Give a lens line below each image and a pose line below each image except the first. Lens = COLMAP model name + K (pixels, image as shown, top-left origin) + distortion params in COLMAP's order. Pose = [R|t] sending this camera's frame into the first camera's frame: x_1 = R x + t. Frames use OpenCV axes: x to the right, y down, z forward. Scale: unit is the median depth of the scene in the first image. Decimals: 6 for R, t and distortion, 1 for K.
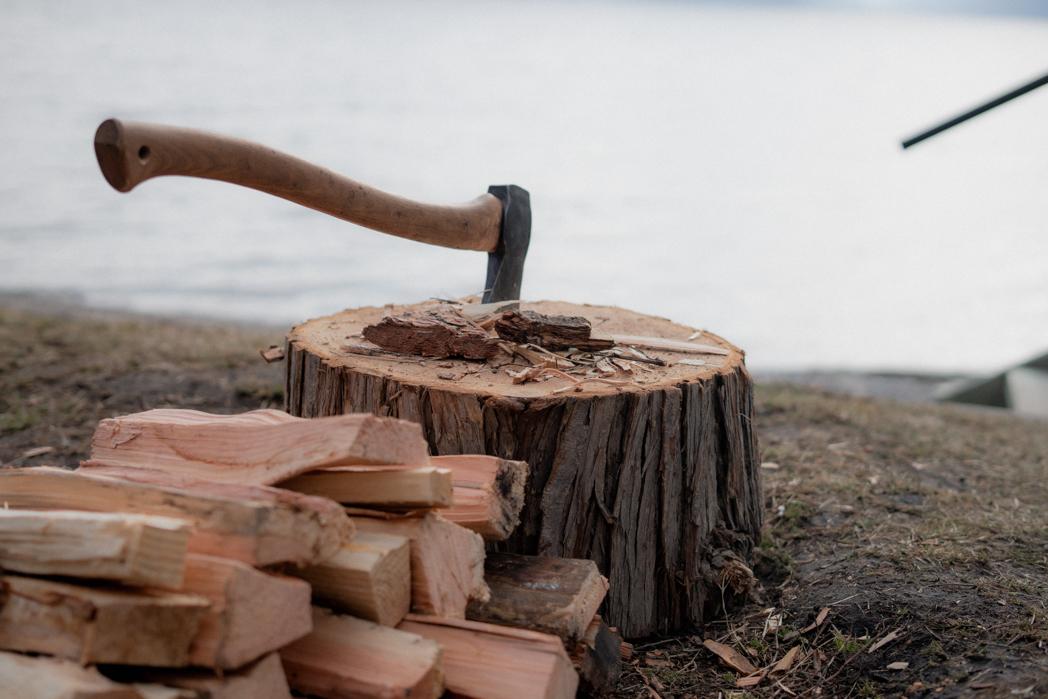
lens RADIAL K [[1539.9, 0, 524.0], [0, 1539.9, 349.5], [0, 0, 1]] dist [-0.045561, 0.021461]
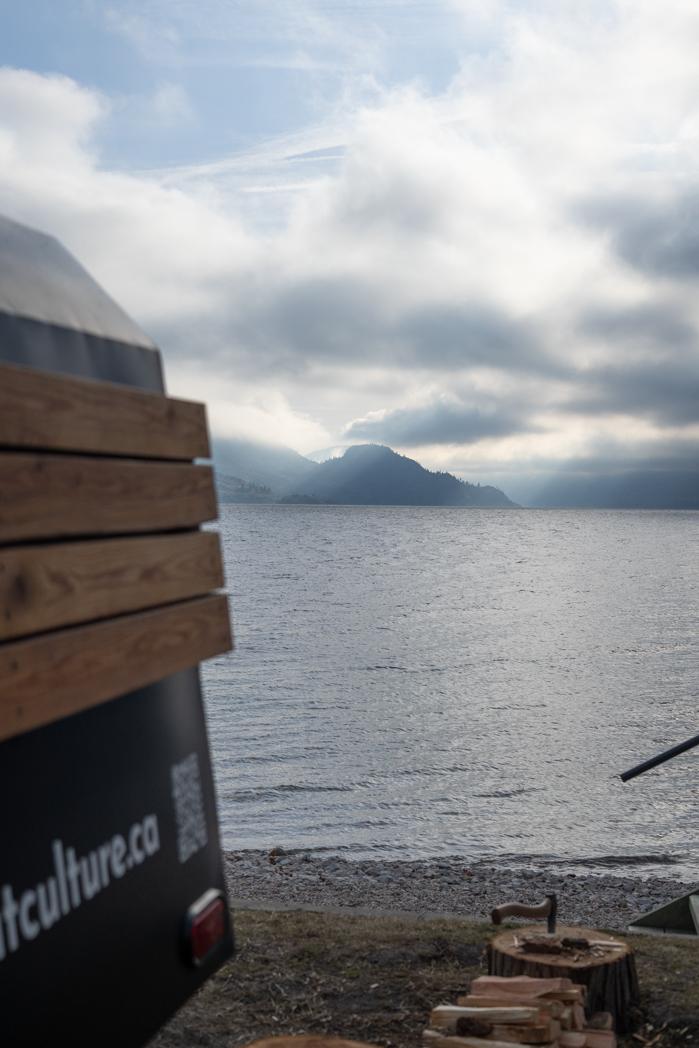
lens RADIAL K [[1539.9, 0, 349.5], [0, 1539.9, 524.0], [0, 0, 1]] dist [-0.045561, 0.021461]
pose [[0.992526, -0.022644, 0.119913, -0.913121], [0.043505, 0.983726, -0.174328, -0.373284], [-0.114014, 0.178242, 0.977359, -2.536237]]
